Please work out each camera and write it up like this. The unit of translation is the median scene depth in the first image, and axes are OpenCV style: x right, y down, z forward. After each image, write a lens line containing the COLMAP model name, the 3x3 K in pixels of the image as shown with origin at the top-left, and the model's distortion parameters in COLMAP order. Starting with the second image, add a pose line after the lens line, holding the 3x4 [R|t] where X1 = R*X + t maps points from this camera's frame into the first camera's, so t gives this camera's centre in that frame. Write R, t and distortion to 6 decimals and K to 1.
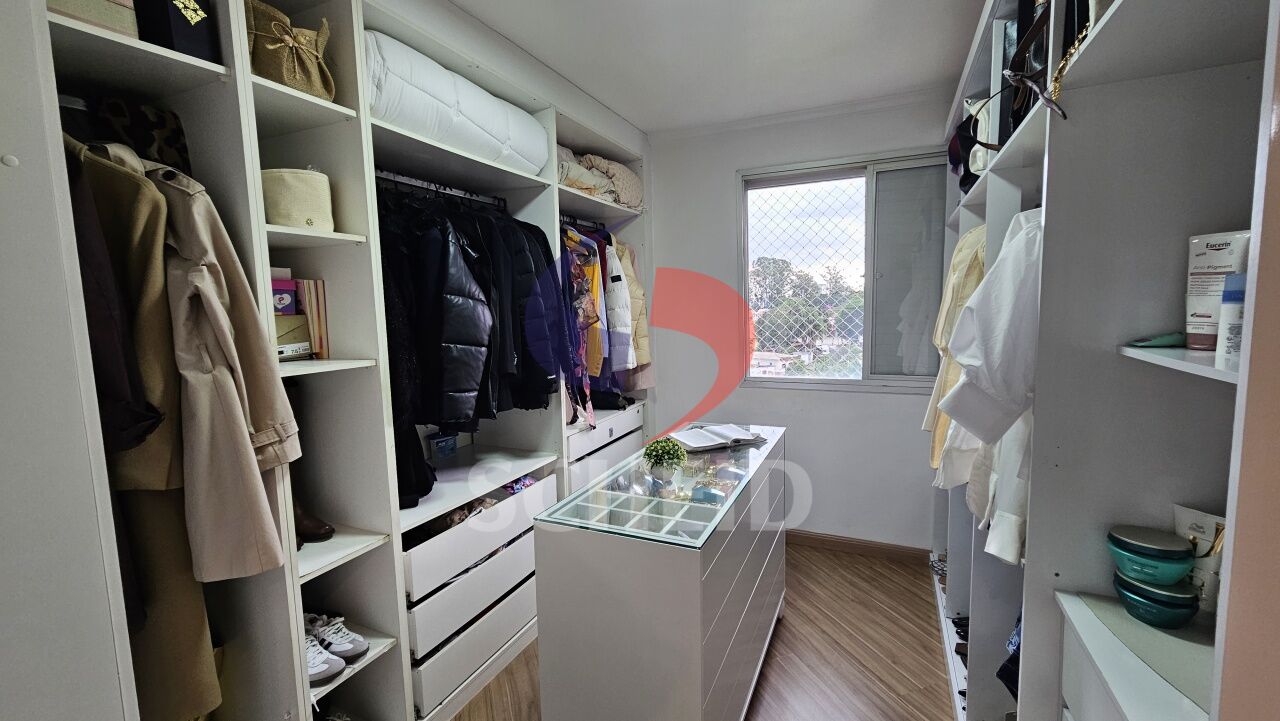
lens RADIAL K [[523.5, 0, 644.3], [0, 523.5, 359.3], [0, 0, 1]] dist [-0.002524, 0.000301]
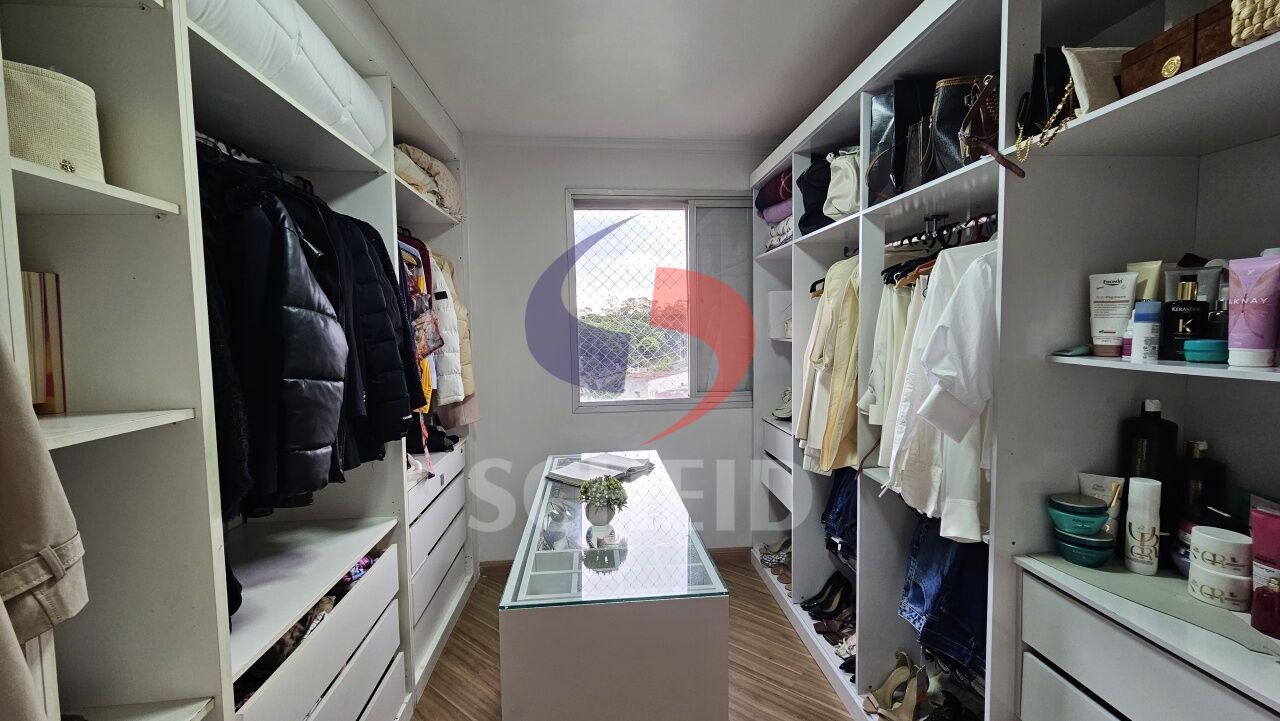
lens RADIAL K [[523.5, 0, 644.3], [0, 523.5, 359.3], [0, 0, 1]] dist [-0.002524, 0.000301]
pose [[0.868824, -0.022958, 0.494588, -0.296737], [0.046949, 0.998243, -0.036136, -0.008238], [-0.492890, 0.054616, 0.868376, 0.178224]]
